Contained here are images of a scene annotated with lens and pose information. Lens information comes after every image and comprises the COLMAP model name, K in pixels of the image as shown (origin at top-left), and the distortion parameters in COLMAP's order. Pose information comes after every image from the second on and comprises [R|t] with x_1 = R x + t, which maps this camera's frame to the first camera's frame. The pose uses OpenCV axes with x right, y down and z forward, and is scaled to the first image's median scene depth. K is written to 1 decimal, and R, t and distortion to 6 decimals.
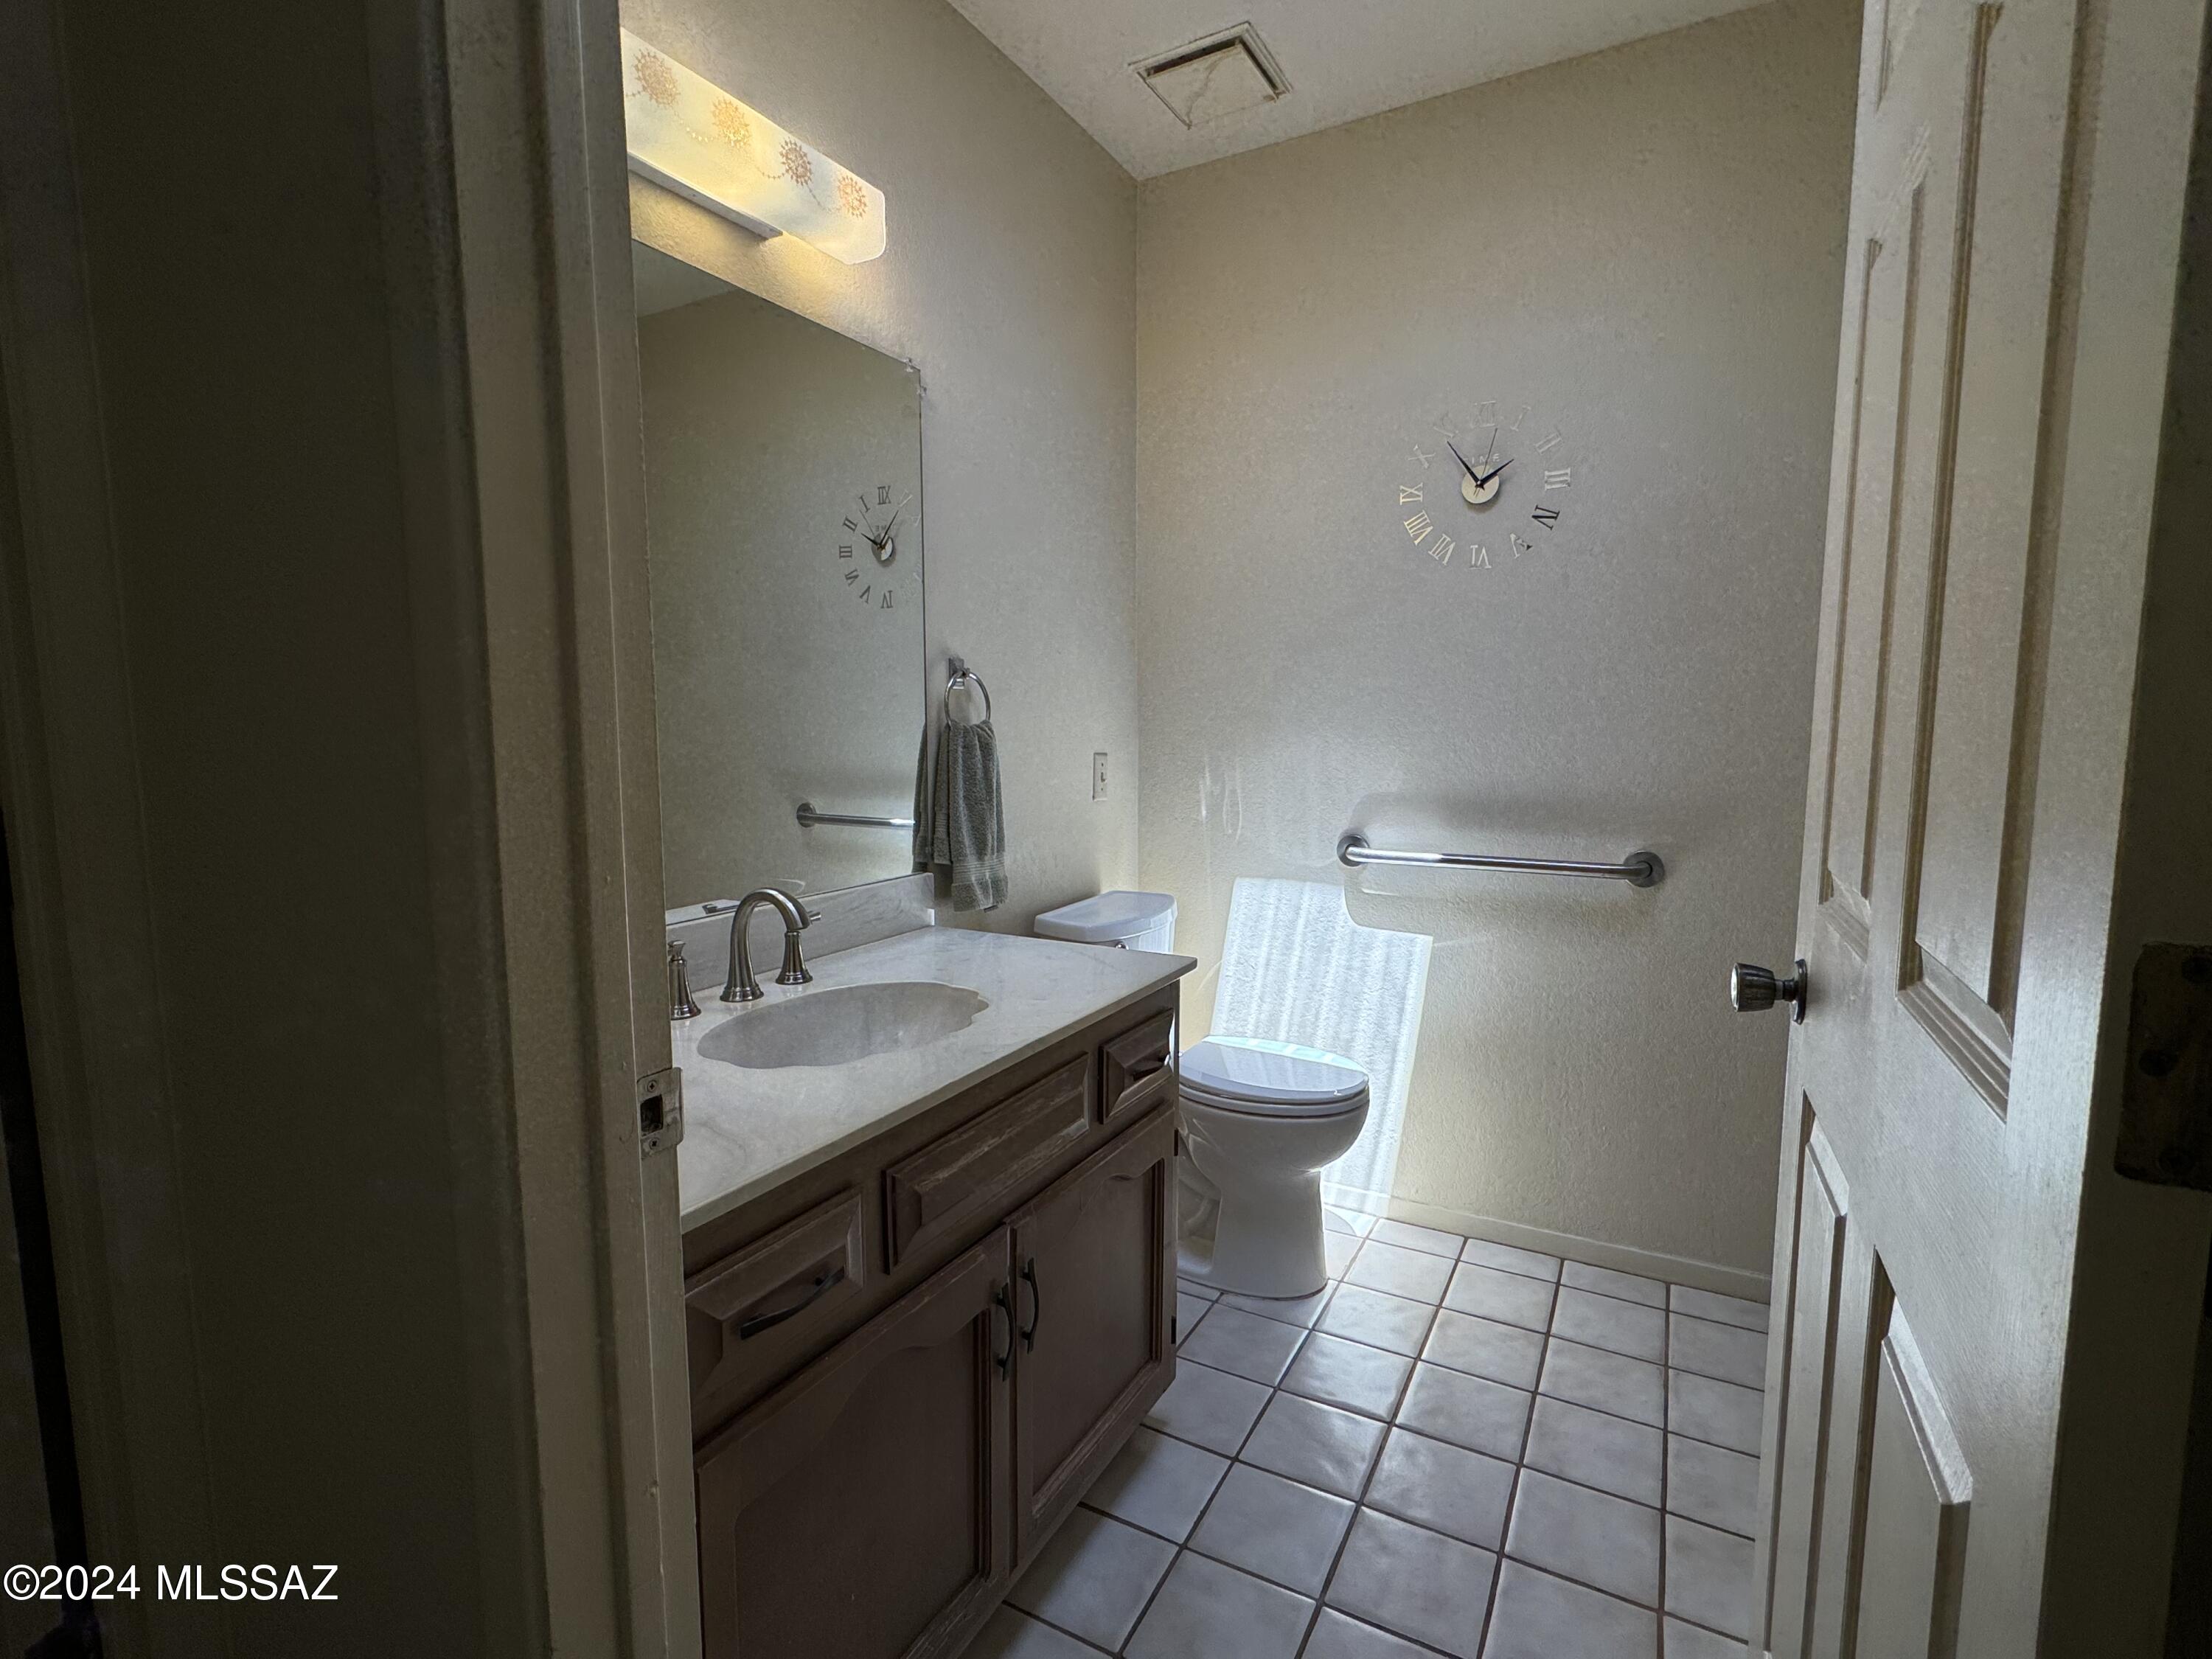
lens RADIAL K [[1042.0, 0, 1107.2], [0, 1042.0, 828.5], [0, 0, 1]] dist [-0.003266, -0.000155]
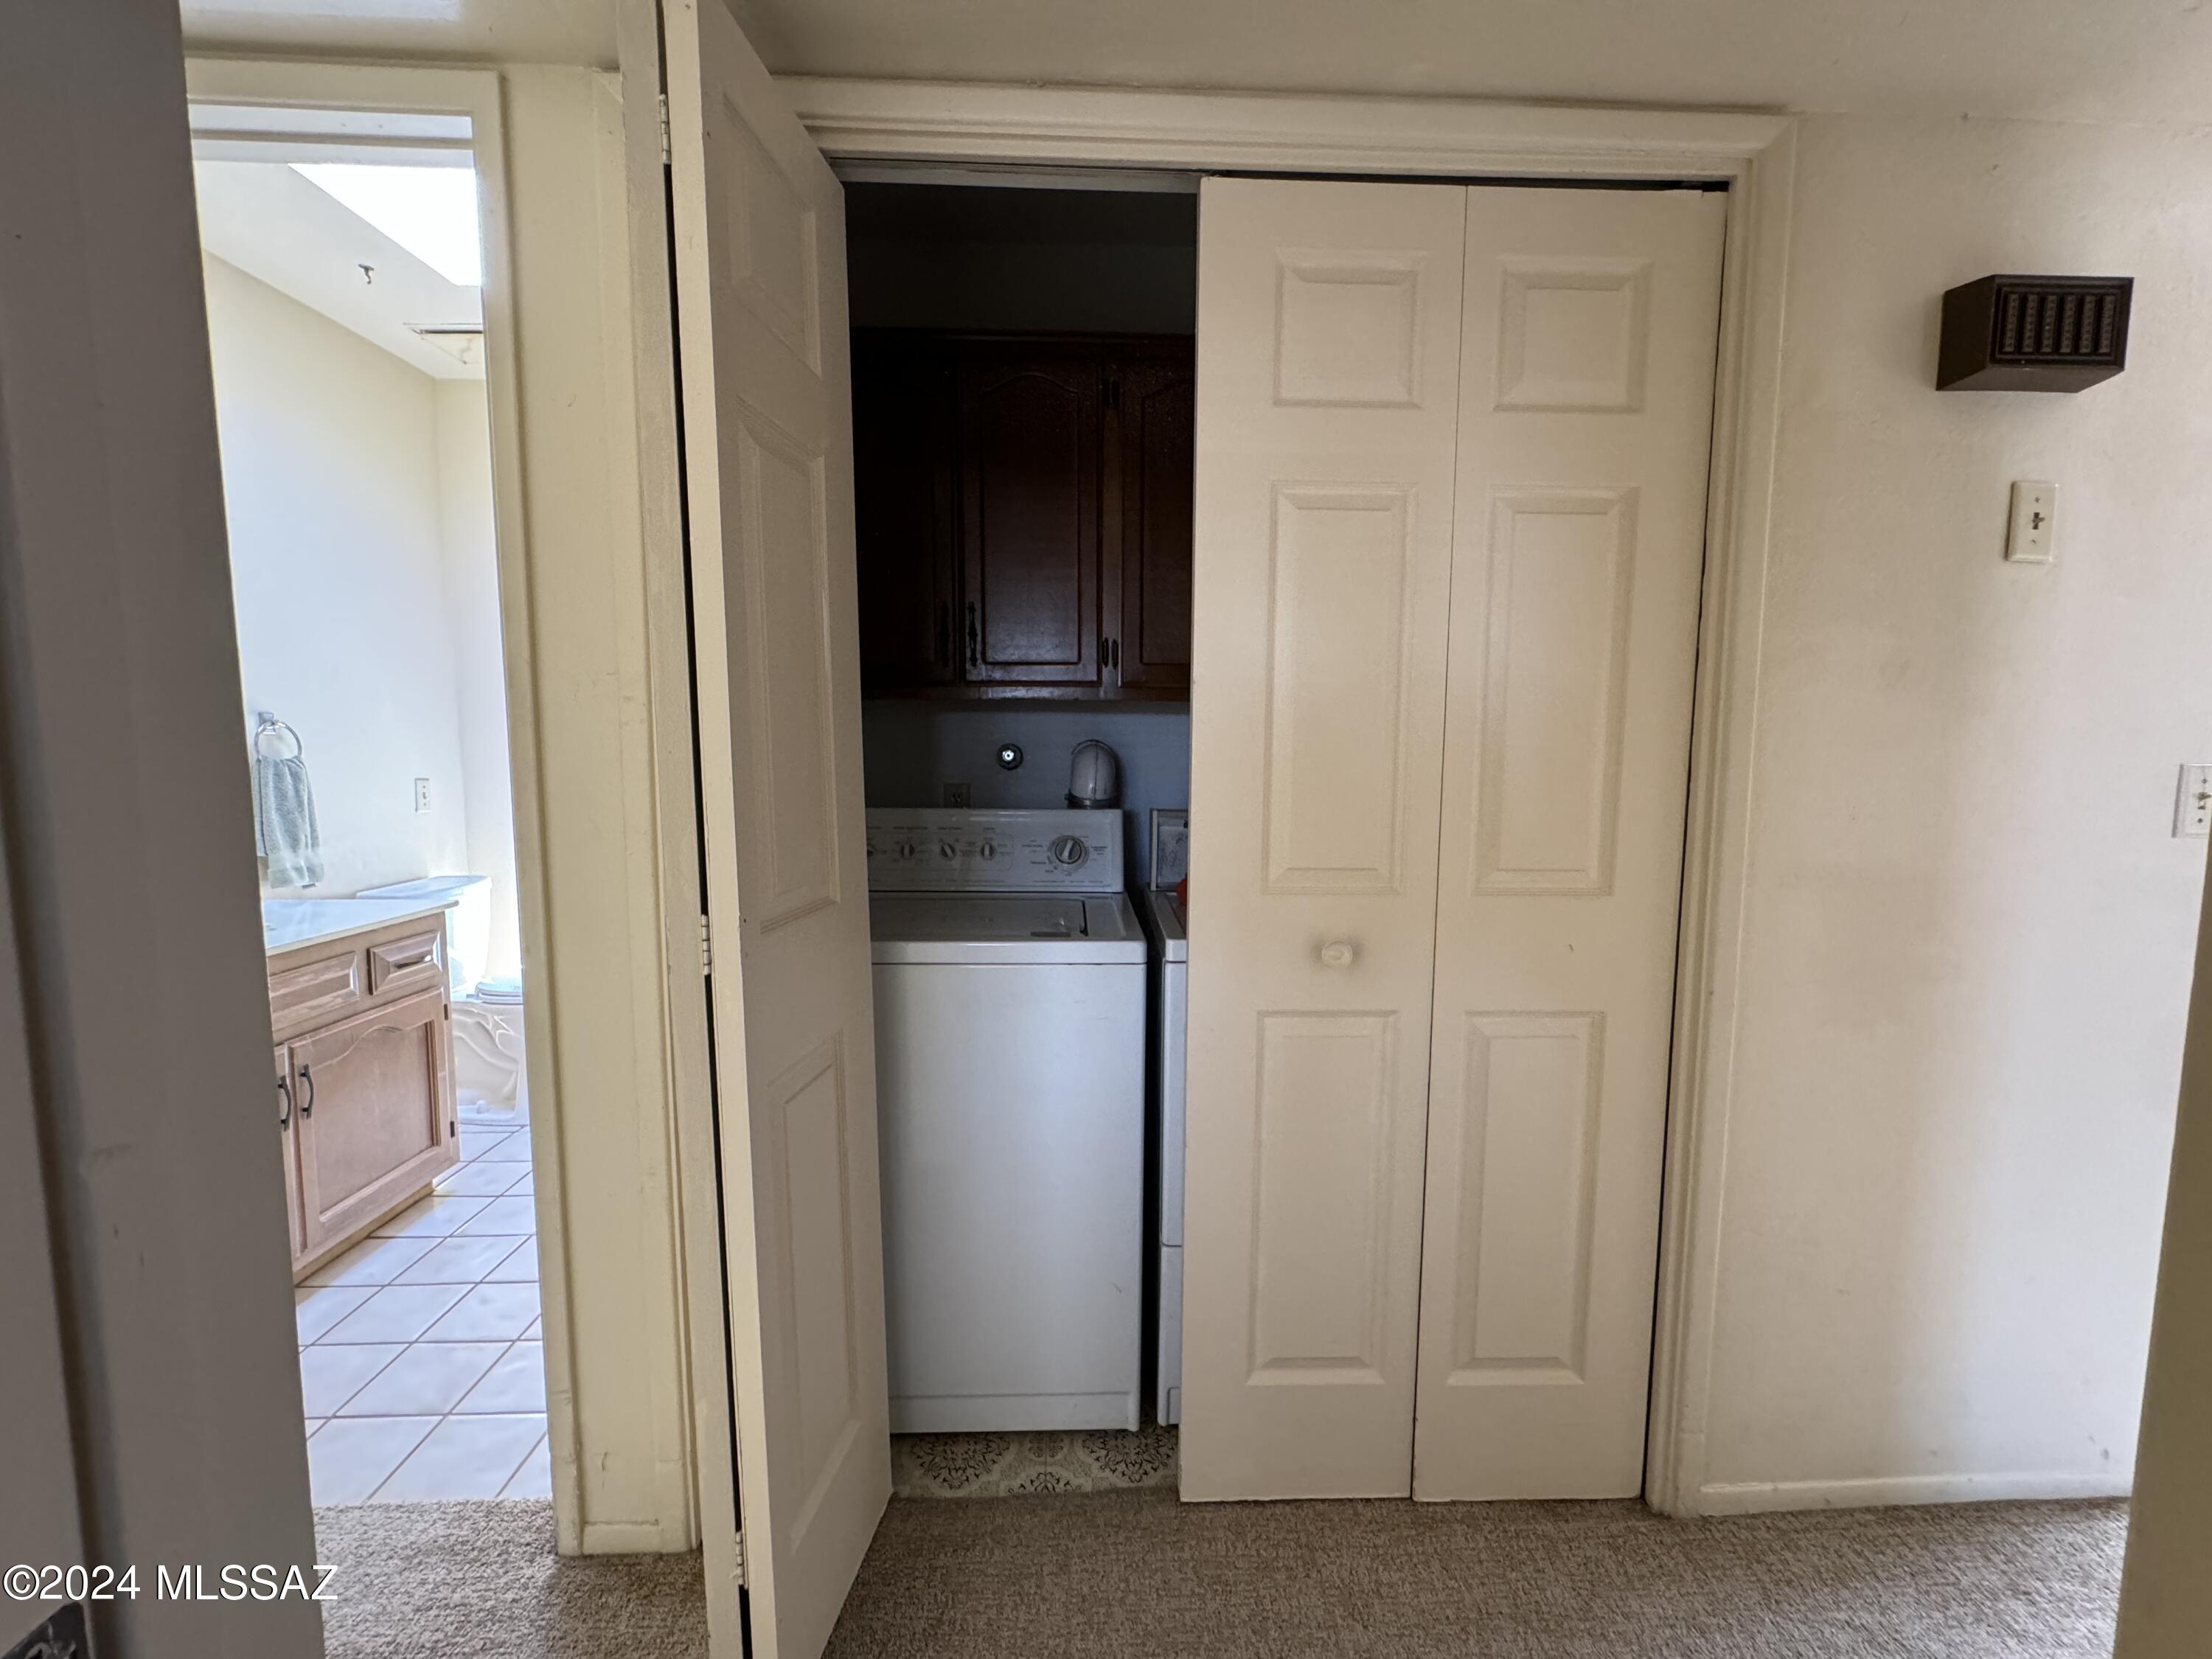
lens RADIAL K [[894.7, 0, 1104.7], [0, 894.7, 832.6], [0, 0, 1]] dist [0.001706, 0.000110]
pose [[0.862529, -0.044097, 0.504082, 0.221161], [0.052365, 0.998625, -0.002243, 0.064234], [-0.503291, 0.028331, 0.863653, -0.635219]]
